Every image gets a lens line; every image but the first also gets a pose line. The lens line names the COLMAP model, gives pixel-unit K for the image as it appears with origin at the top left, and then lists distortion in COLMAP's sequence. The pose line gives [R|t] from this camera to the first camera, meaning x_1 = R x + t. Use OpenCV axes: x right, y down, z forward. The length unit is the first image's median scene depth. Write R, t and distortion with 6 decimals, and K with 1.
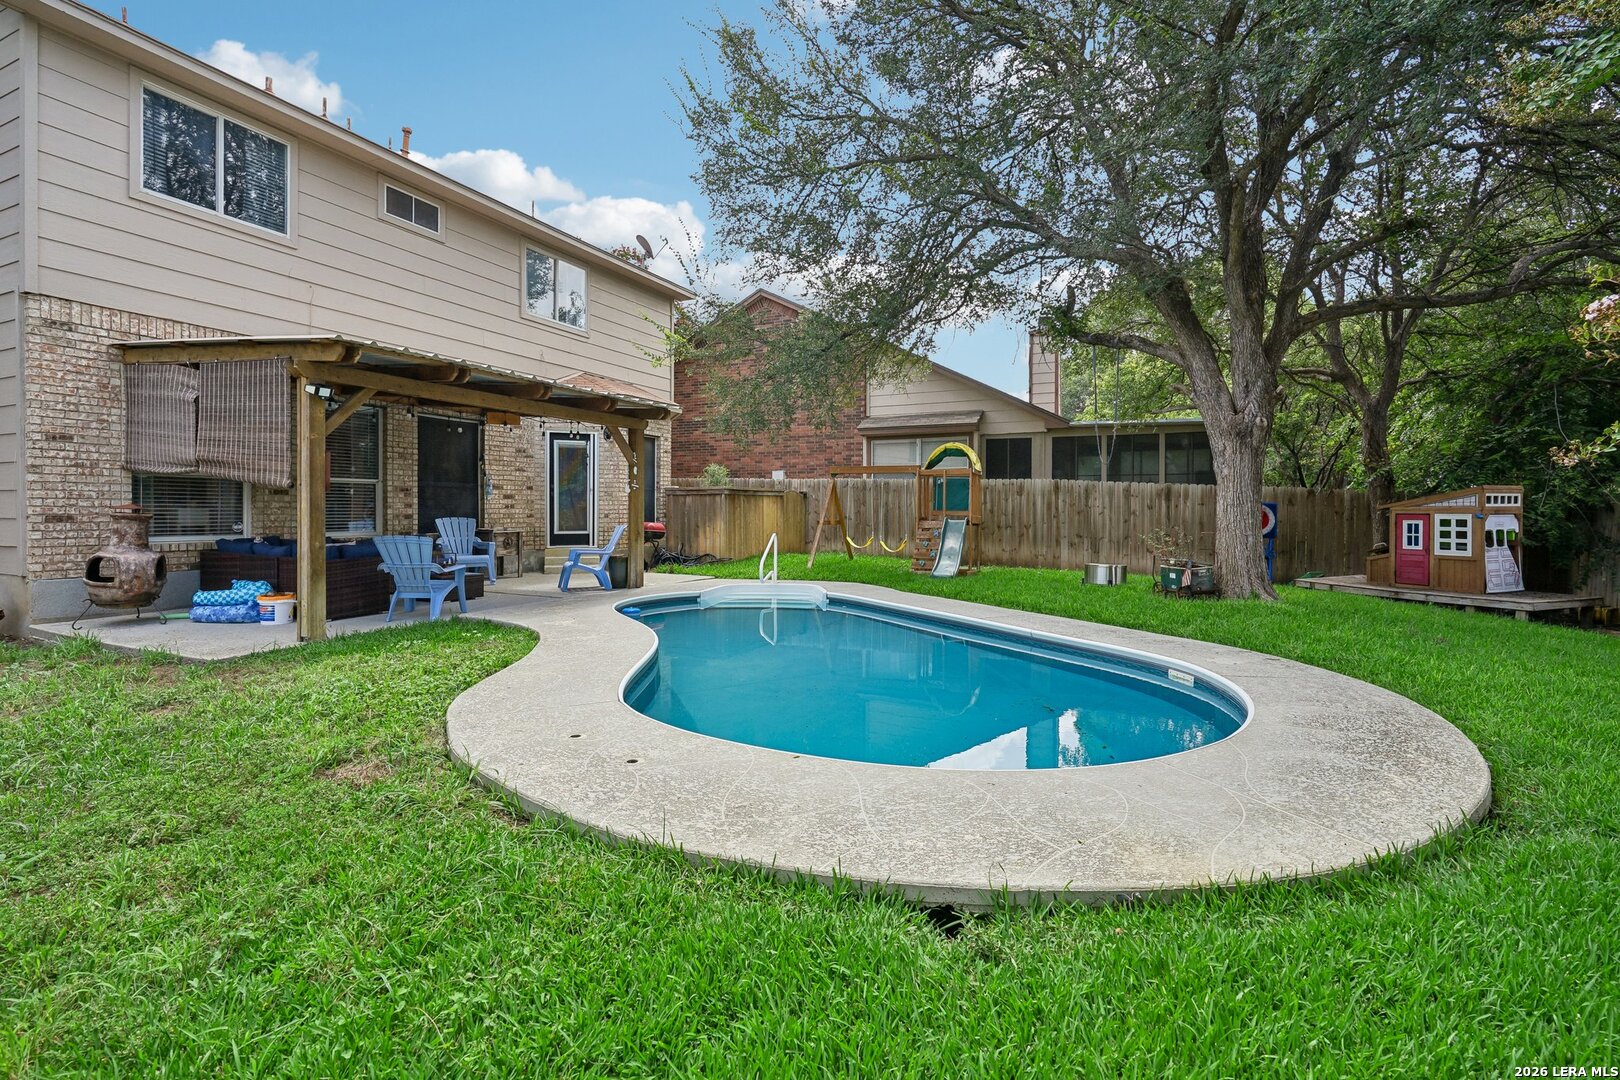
lens RADIAL K [[750.5, 0, 815.9], [0, 750.5, 527.9], [0, 0, 1]] dist [-0.001653, -0.000193]
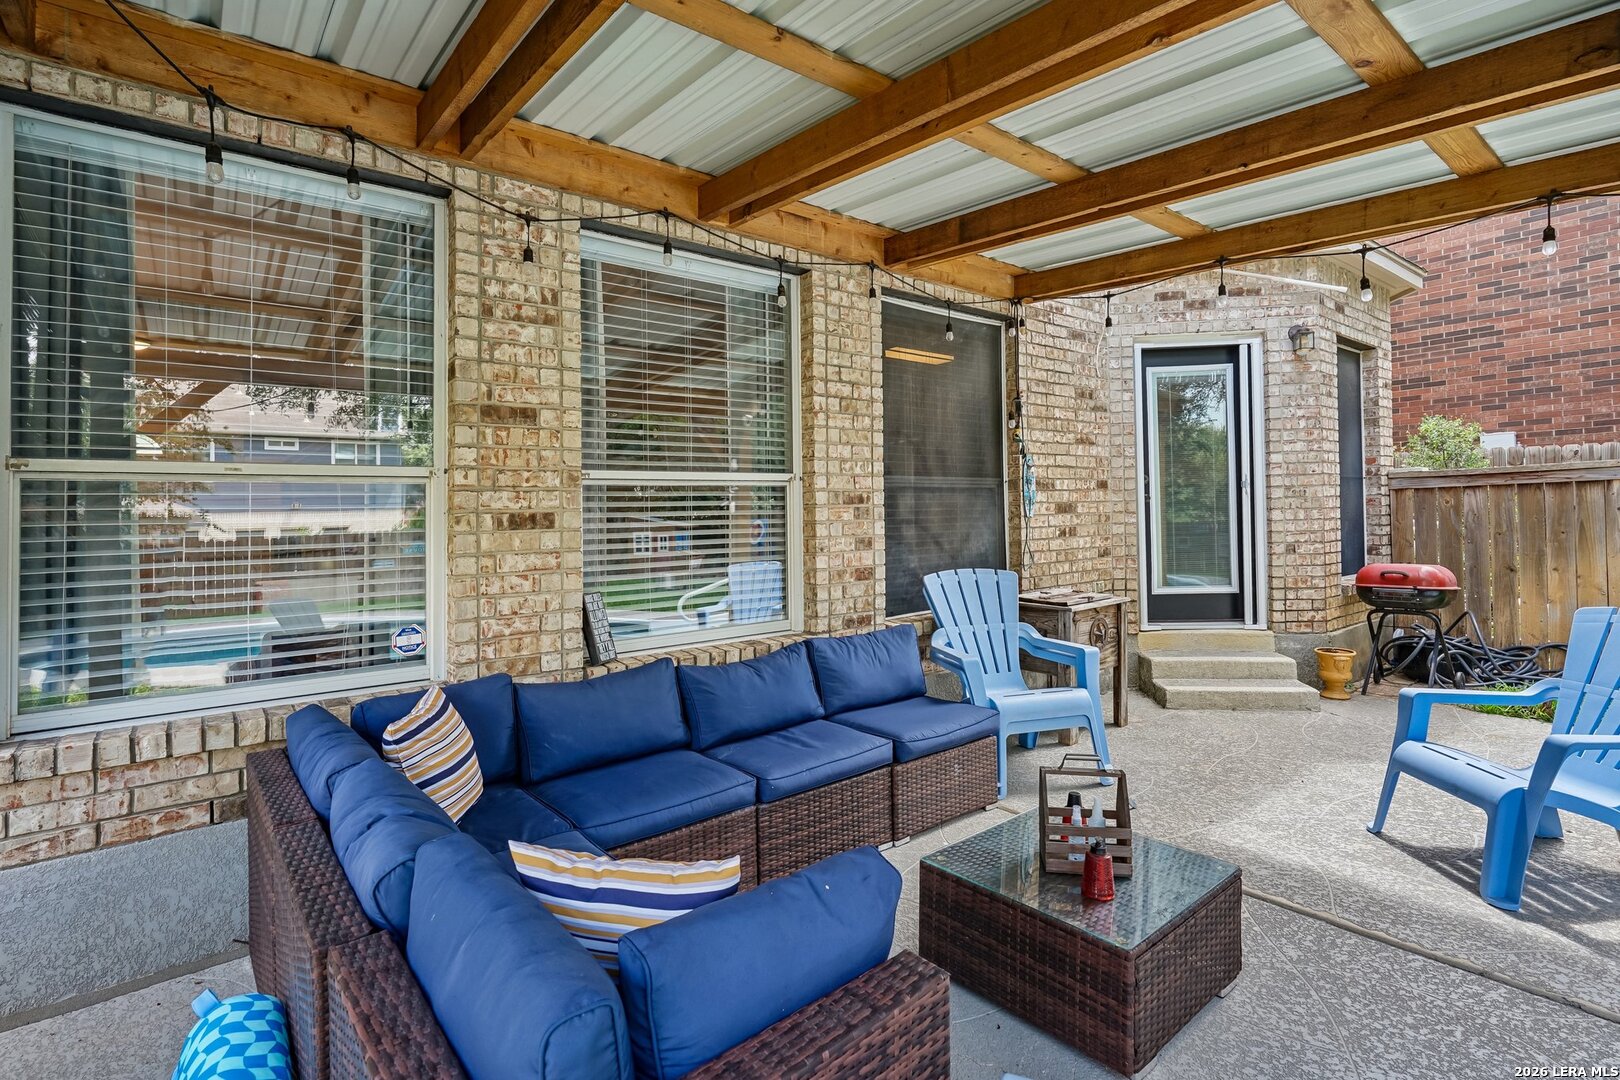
lens RADIAL K [[750.5, 0, 782.4], [0, 750.5, 510.0], [0, 0, 1]] dist [-0.001653, -0.000193]
pose [[0.875588, -0.025589, -0.482380, -0.398865], [0.013559, 0.999504, -0.028410, -0.035620], [0.482868, 0.018335, 0.875501, 0.657356]]
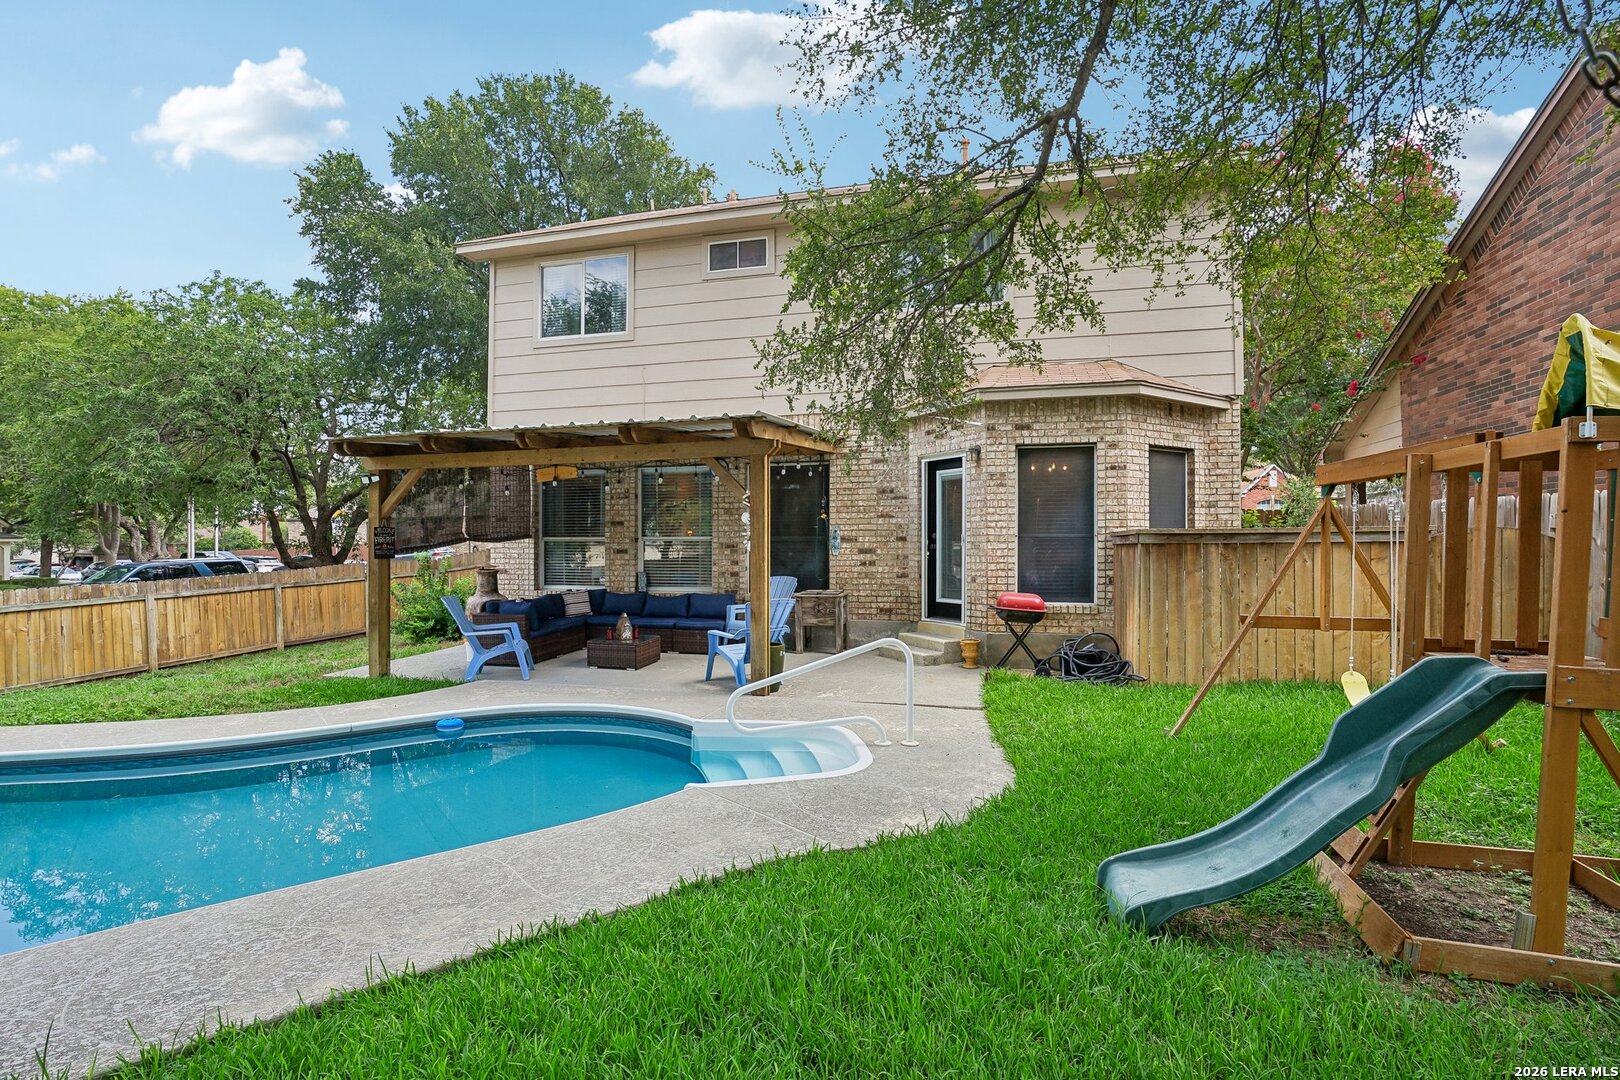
lens RADIAL K [[750.5, 0, 813.1], [0, 750.5, 543.2], [0, 0, 1]] dist [-0.001653, -0.000193]
pose [[0.152936, 0.001910, -0.988234, 0.420256], [-0.018685, 0.999825, -0.000959, -0.054943], [0.988059, 0.018612, 0.152945, 0.942797]]
